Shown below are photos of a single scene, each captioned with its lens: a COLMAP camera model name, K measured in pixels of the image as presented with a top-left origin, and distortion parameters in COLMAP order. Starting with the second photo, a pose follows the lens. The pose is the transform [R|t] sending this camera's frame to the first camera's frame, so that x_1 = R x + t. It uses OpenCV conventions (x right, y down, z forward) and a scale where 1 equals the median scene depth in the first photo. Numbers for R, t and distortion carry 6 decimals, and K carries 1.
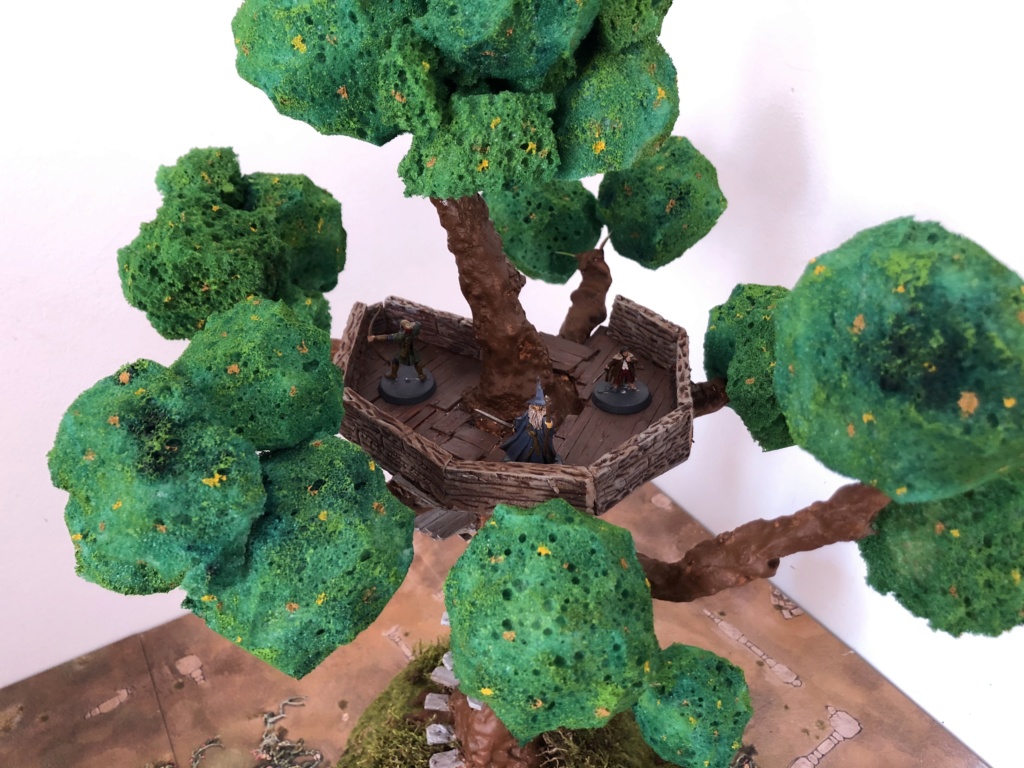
lens RADIAL K [[853.8, 0, 512.7], [0, 853.8, 381.7], [0, 0, 1]] dist [0.018135, 0.004318]
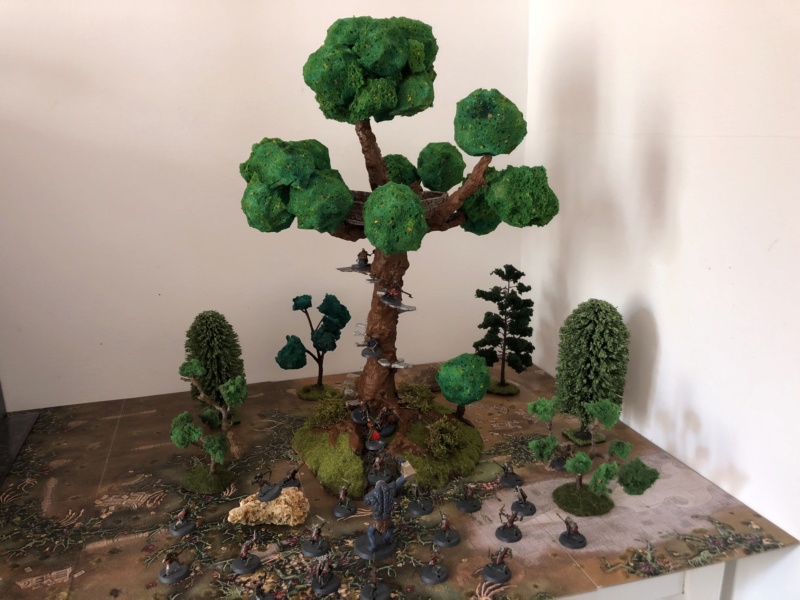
lens RADIAL K [[667.0, 0, 399.6], [0, 667.0, 301.5], [0, 0, 1]] dist [0.018135, 0.004318]
pose [[0.999820, 0.002191, 0.018858, 0.014567], [0.003824, 0.949725, -0.313063, 1.475005], [-0.018595, 0.313078, 0.949545, -1.417585]]
